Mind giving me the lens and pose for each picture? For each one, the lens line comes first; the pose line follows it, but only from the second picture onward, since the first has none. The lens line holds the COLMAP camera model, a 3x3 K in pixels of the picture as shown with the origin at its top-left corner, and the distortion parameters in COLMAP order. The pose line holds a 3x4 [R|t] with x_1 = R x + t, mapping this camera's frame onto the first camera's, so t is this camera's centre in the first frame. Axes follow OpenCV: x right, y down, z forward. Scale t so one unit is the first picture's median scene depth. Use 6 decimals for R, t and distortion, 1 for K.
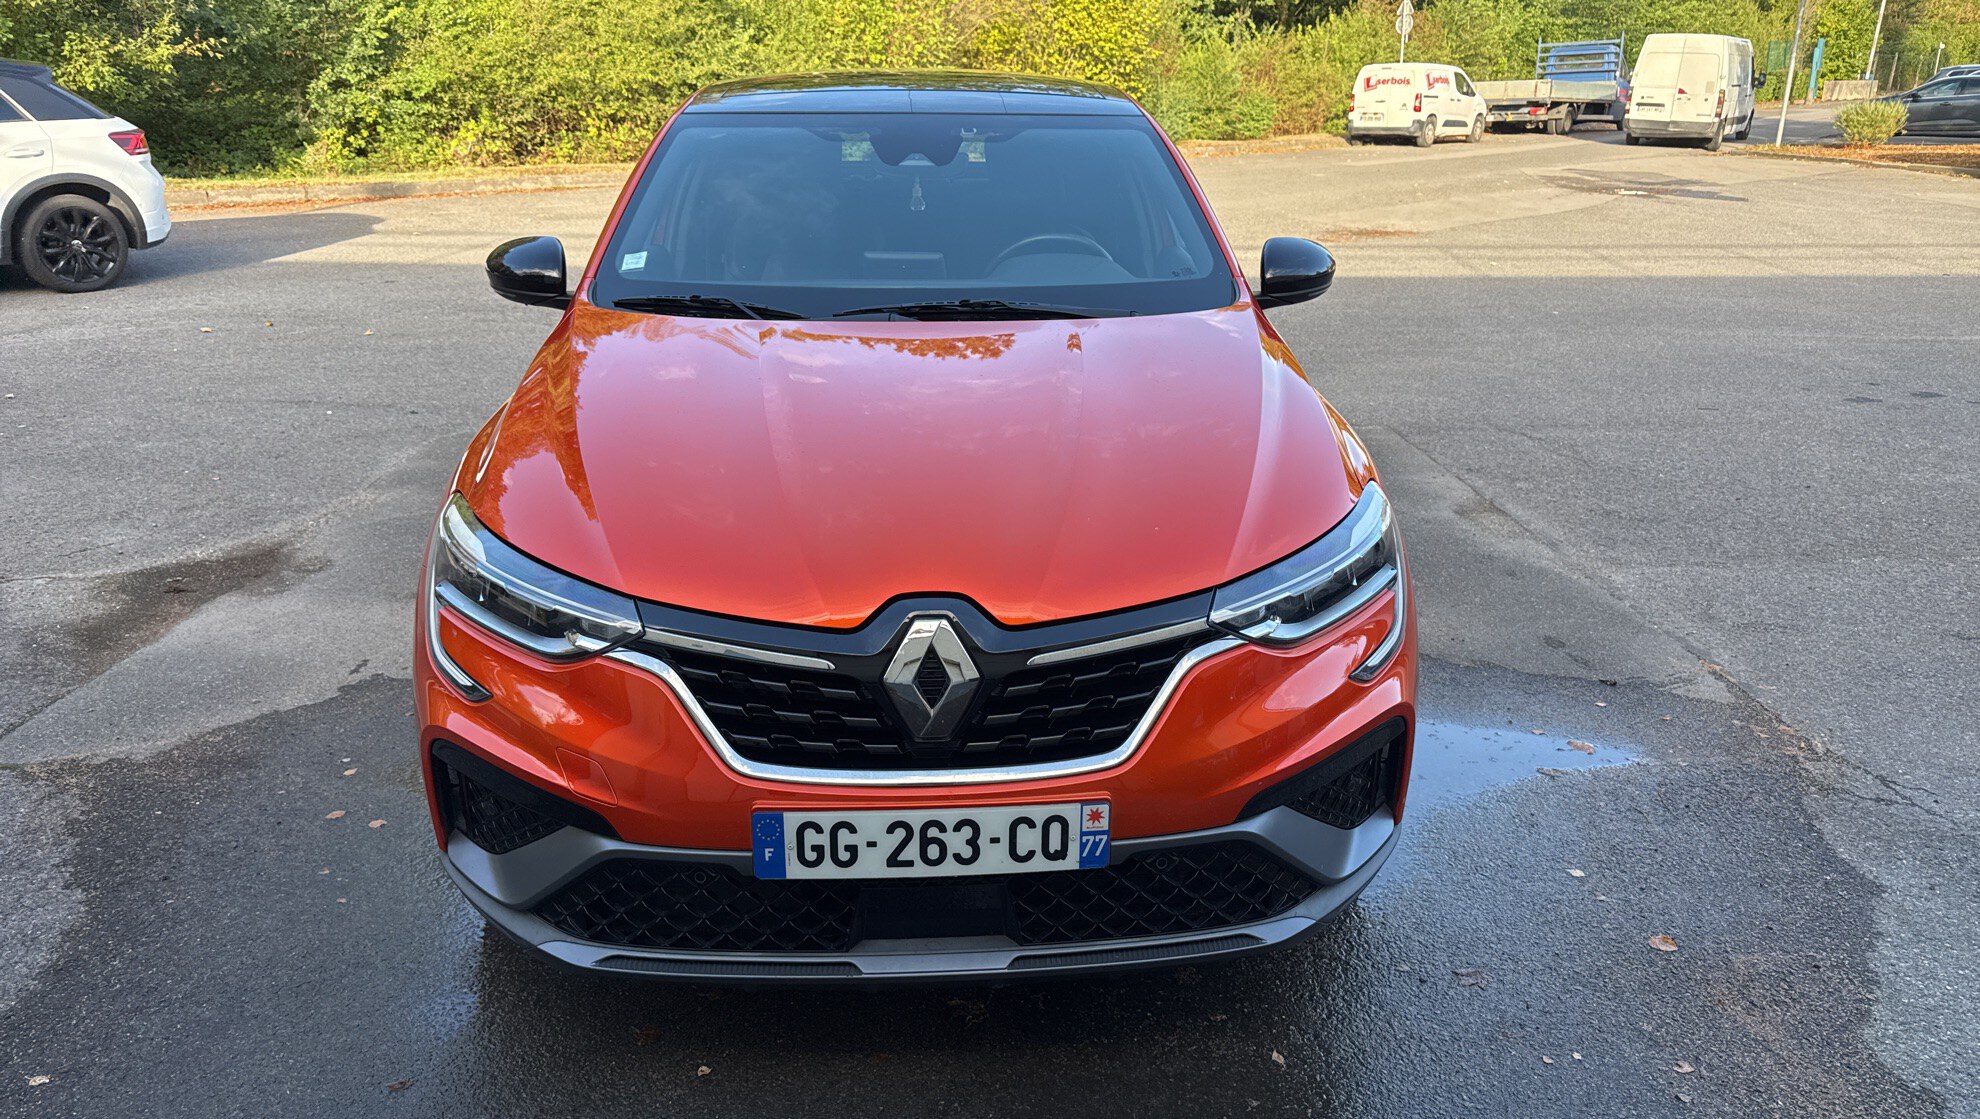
lens RADIAL K [[1429.8, 0, 990.9], [0, 1429.8, 556.1], [0, 0, 1]] dist [0.011124, -0.036124]
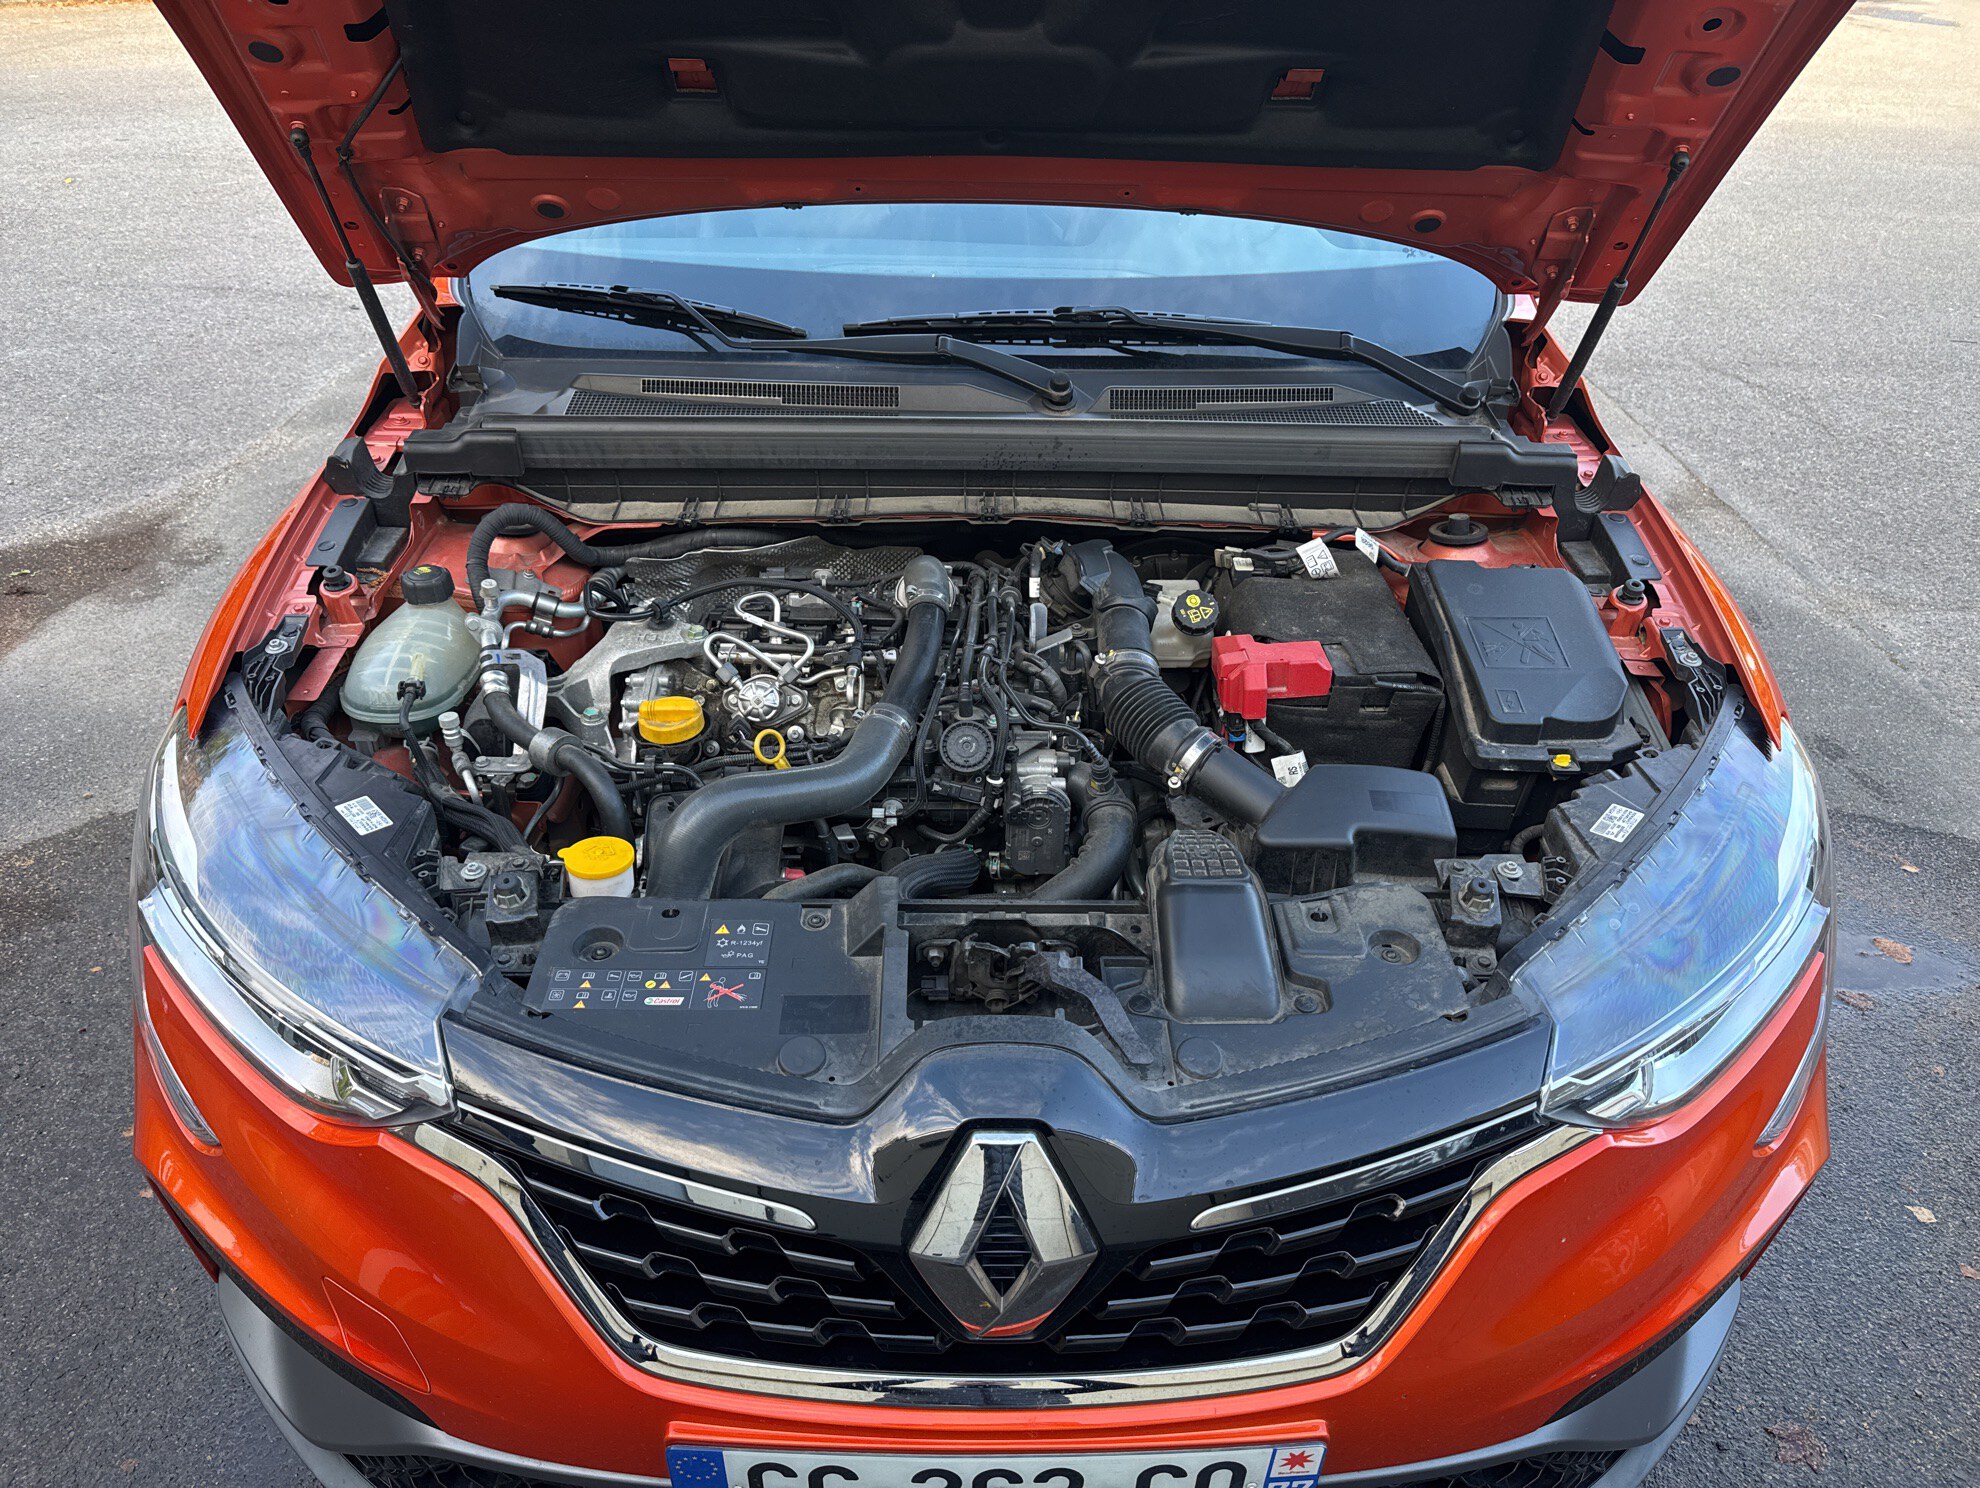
lens RADIAL K [[1365.3, 0, 987.8], [0, 1365.3, 748.6], [0, 0, 1]] dist [-0.008421, -0.001926]
pose [[0.999019, 0.035177, -0.026897, -0.018559], [-0.026733, 0.963332, 0.266975, -0.099385], [0.035302, -0.265994, 0.963328, 0.265896]]
